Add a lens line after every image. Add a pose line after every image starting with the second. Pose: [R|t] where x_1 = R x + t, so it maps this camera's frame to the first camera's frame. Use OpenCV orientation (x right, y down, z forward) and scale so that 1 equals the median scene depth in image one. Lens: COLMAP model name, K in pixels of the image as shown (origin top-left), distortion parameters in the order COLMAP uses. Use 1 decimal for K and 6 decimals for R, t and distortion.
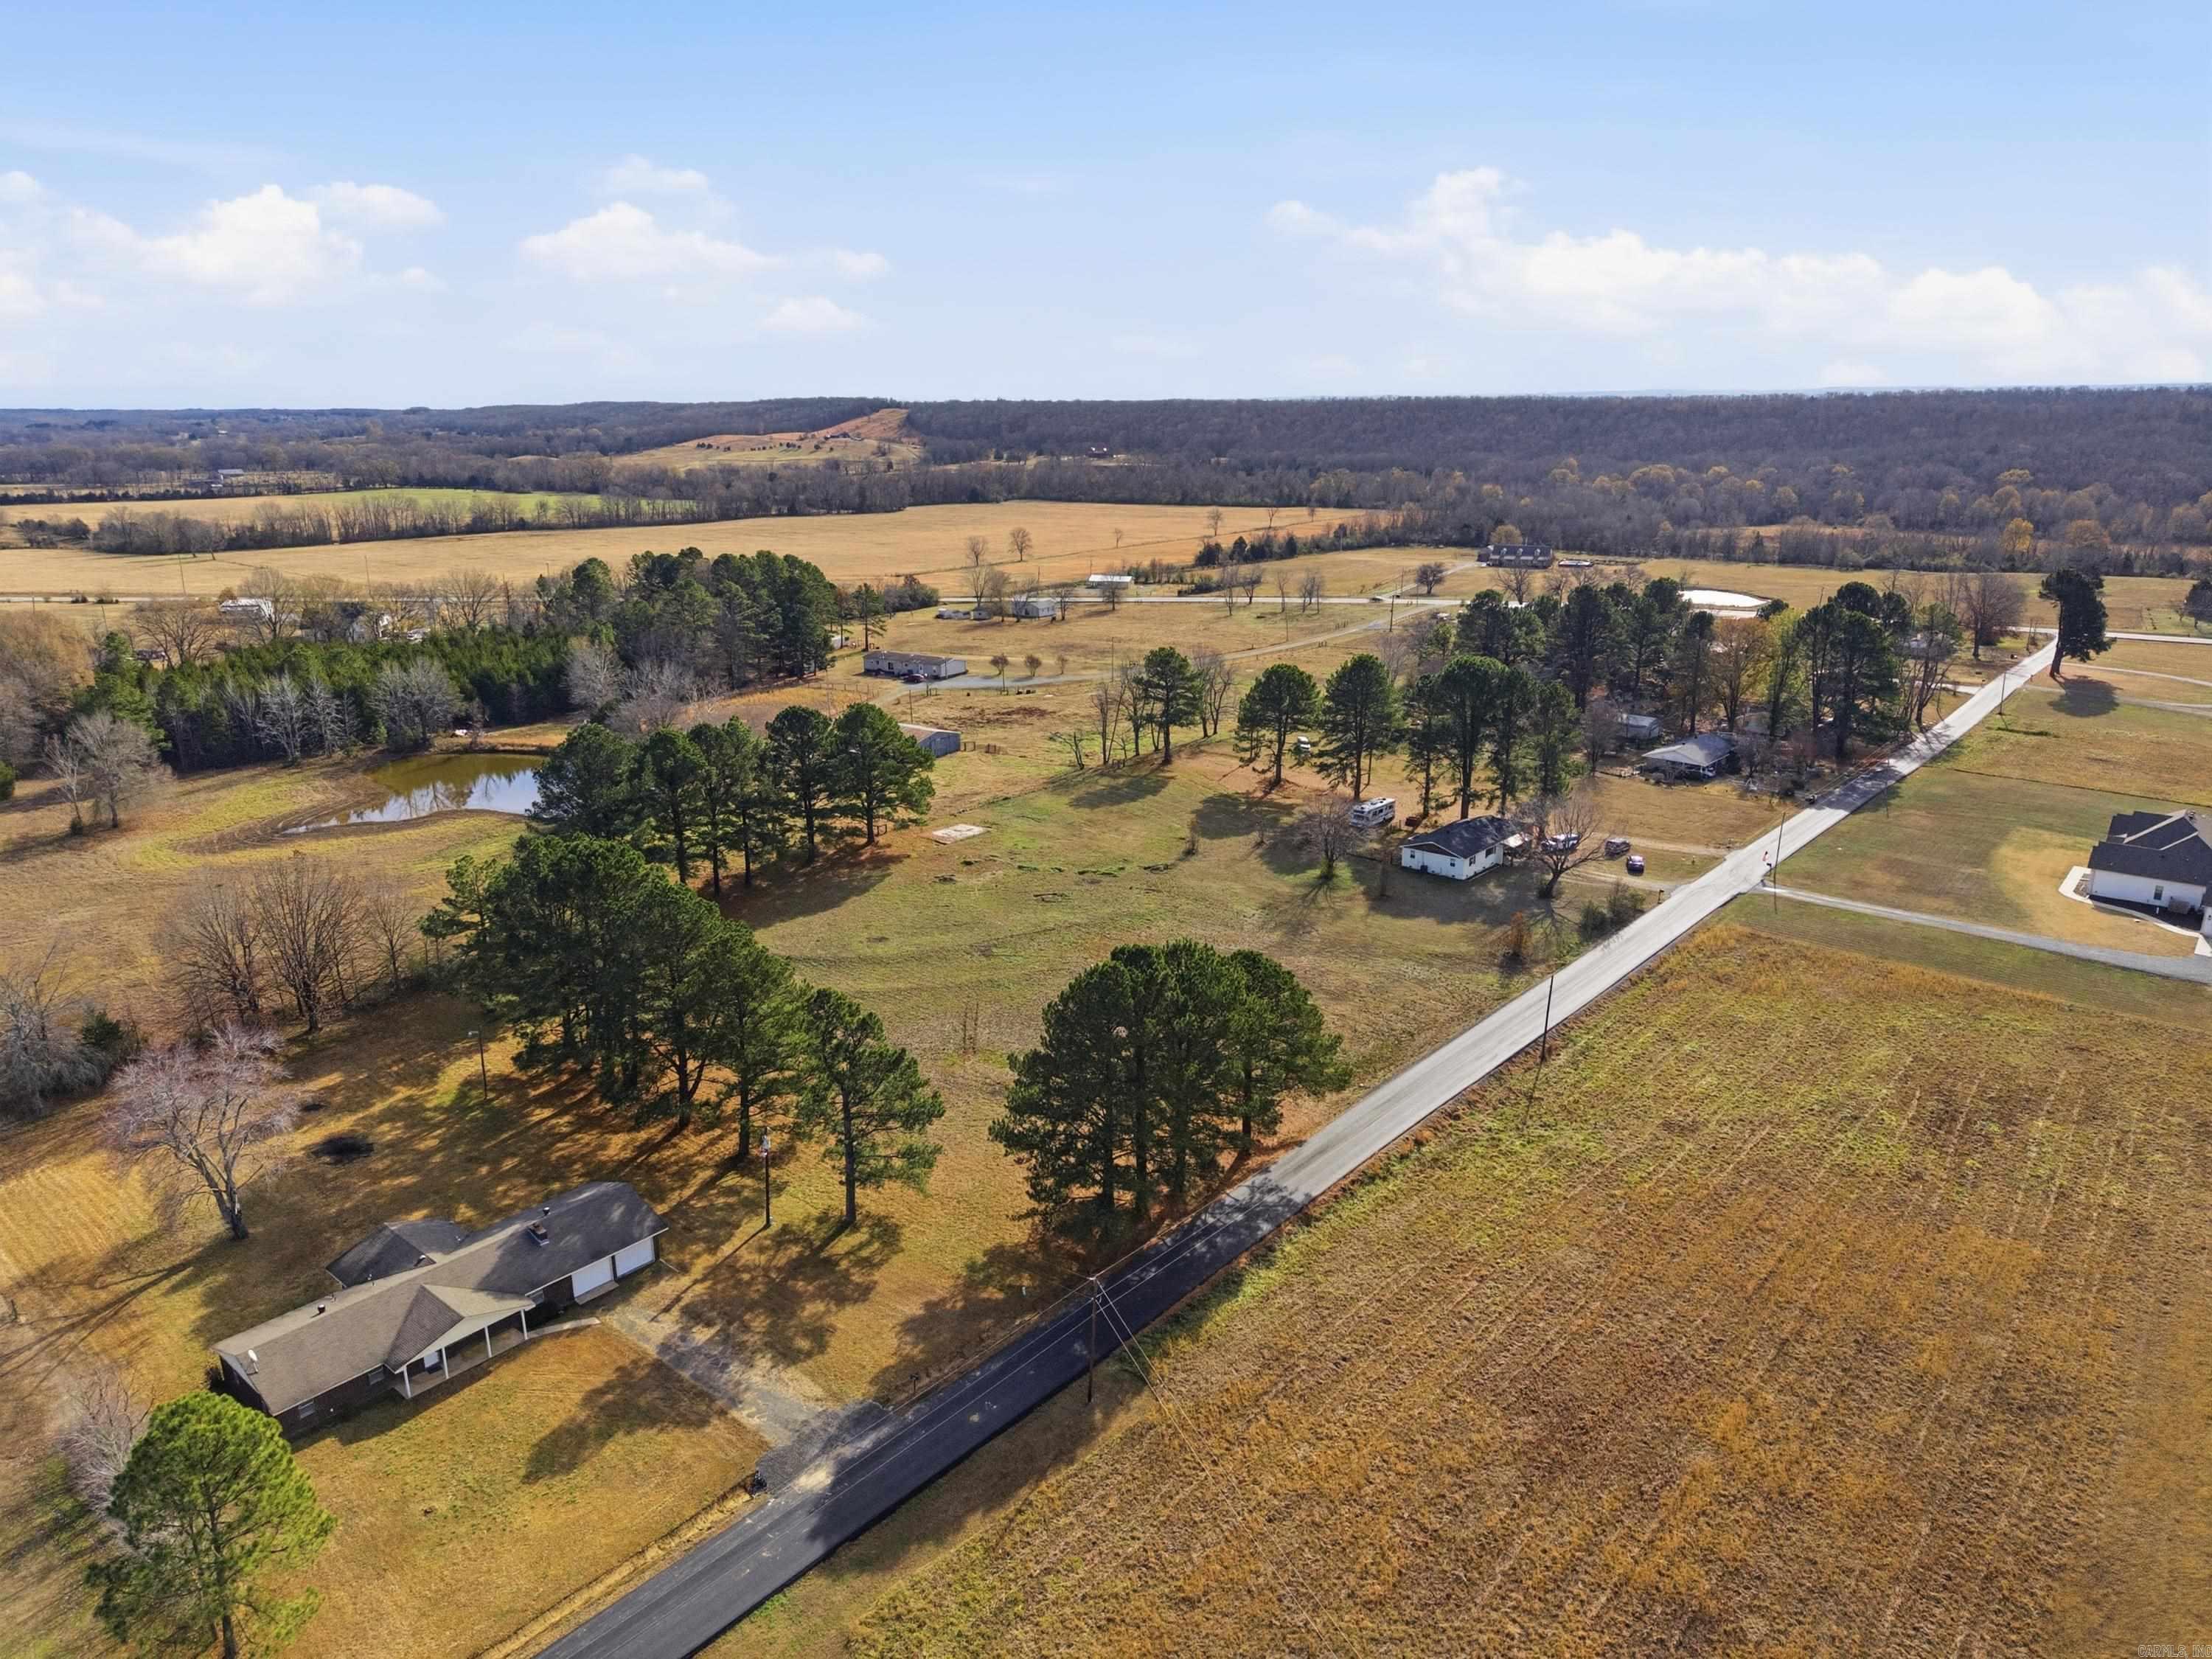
lens RADIAL K [[1448.5, 0, 1104.3], [0, 1448.5, 889.0], [0, 0, 1]] dist [0.048964, -0.052171]
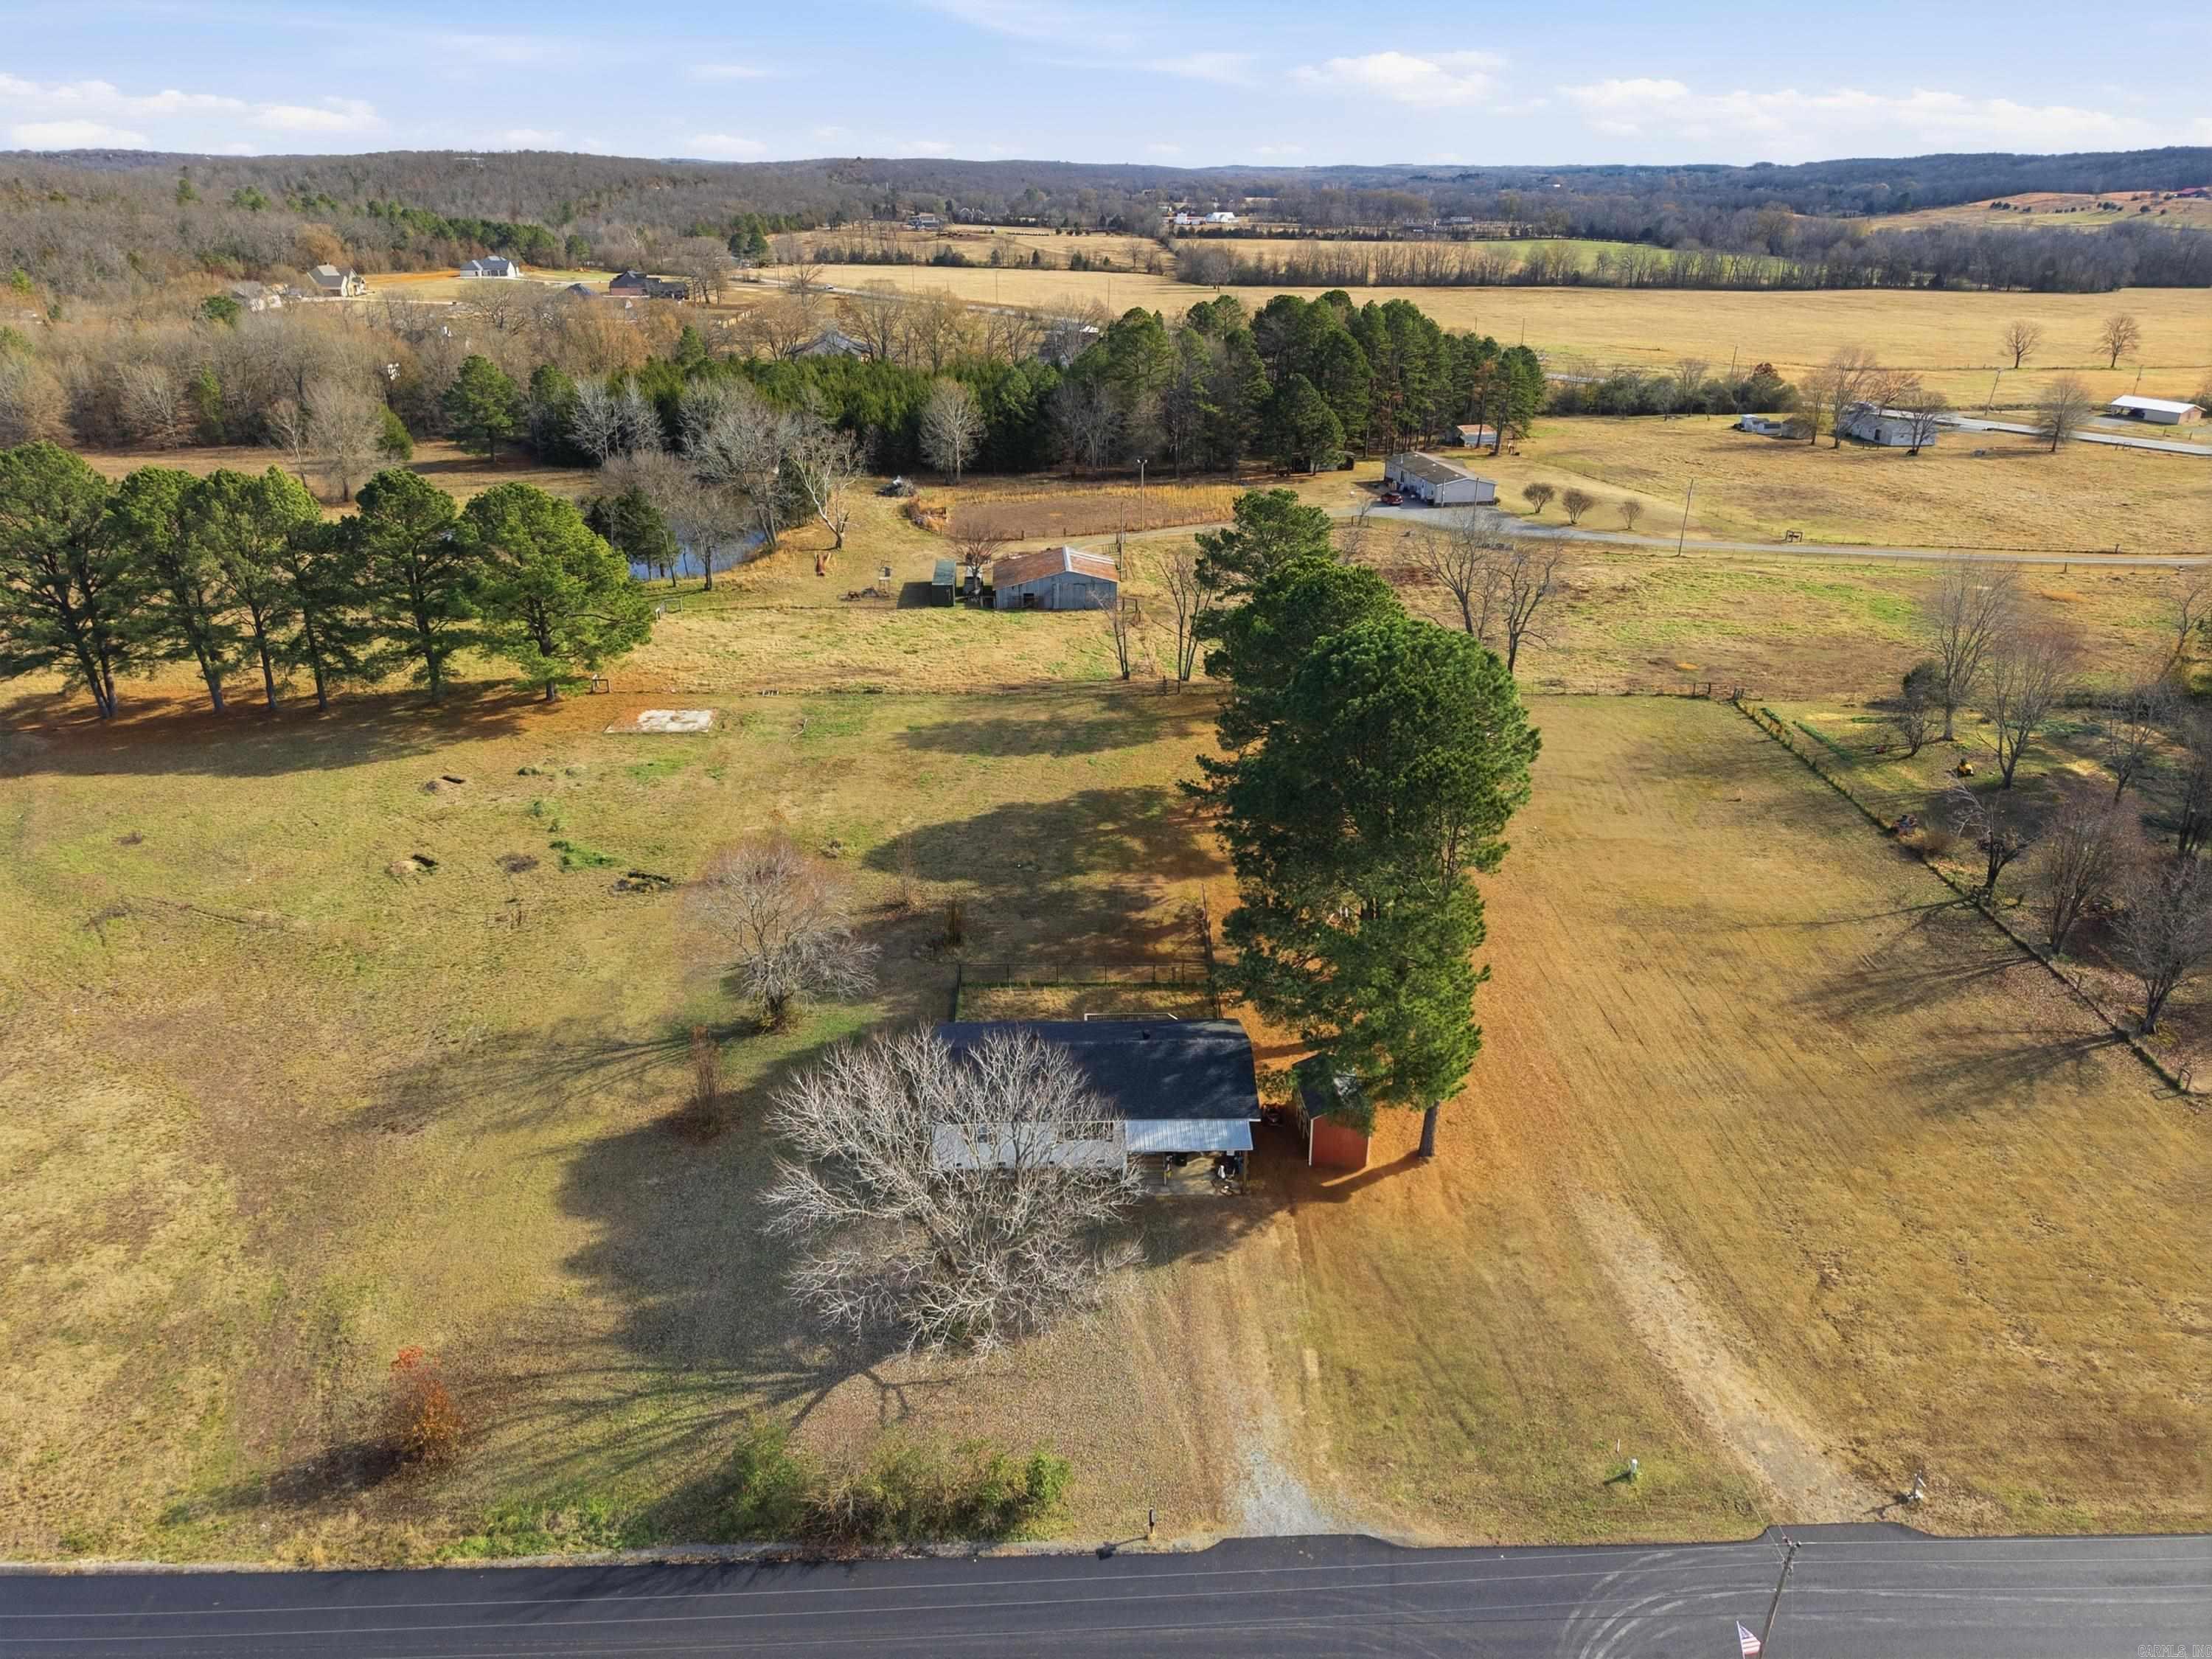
lens RADIAL K [[1465.6, 0, 1106.0], [0, 1465.6, 829.5], [0, 0, 1]] dist [0.009691, -0.000057]
pose [[0.673728, 0.312032, -0.669871, 0.556252], [-0.240592, 0.949712, 0.200406, -0.199441], [0.698717, 0.026146, 0.714920, 0.808412]]
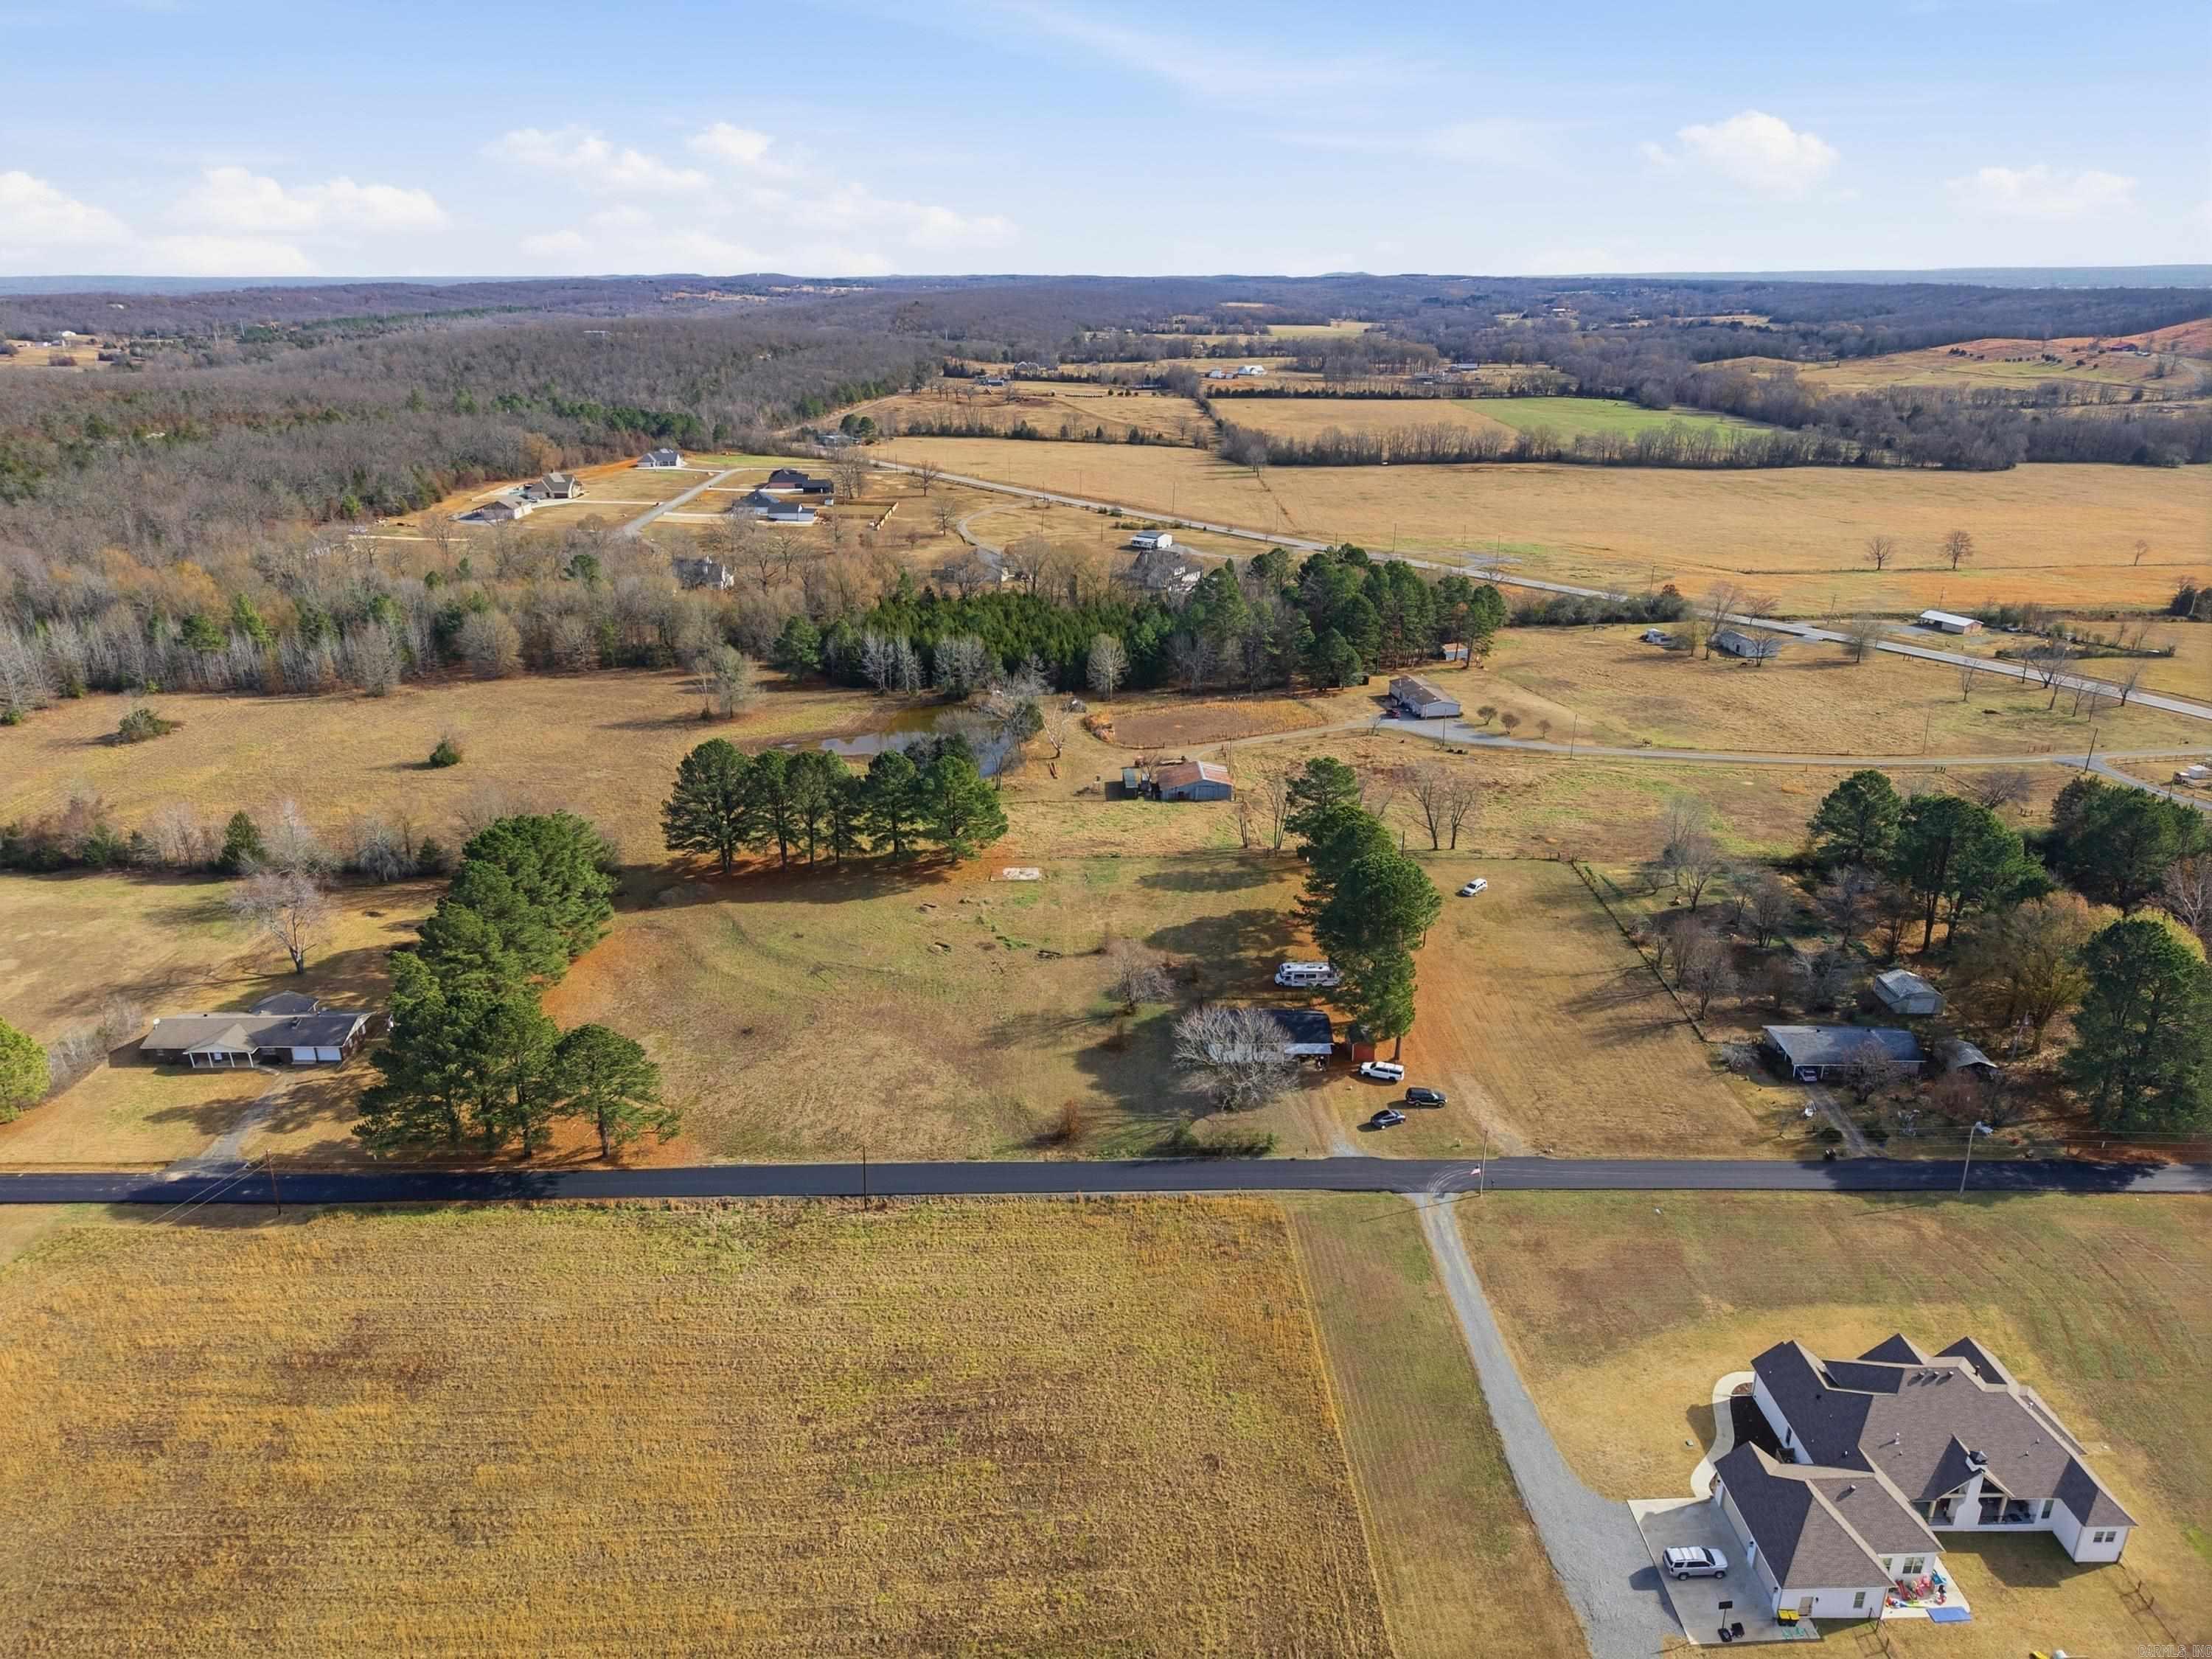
lens RADIAL K [[1444.9, 0, 1106.0], [0, 1444.9, 829.5], [0, 0, 1]] dist [0.056327, -0.084058]
pose [[0.662369, 0.272788, -0.697749, 0.948747], [-0.239390, 0.959592, 0.147904, -0.327655], [0.709901, 0.069067, 0.700907, 0.222744]]
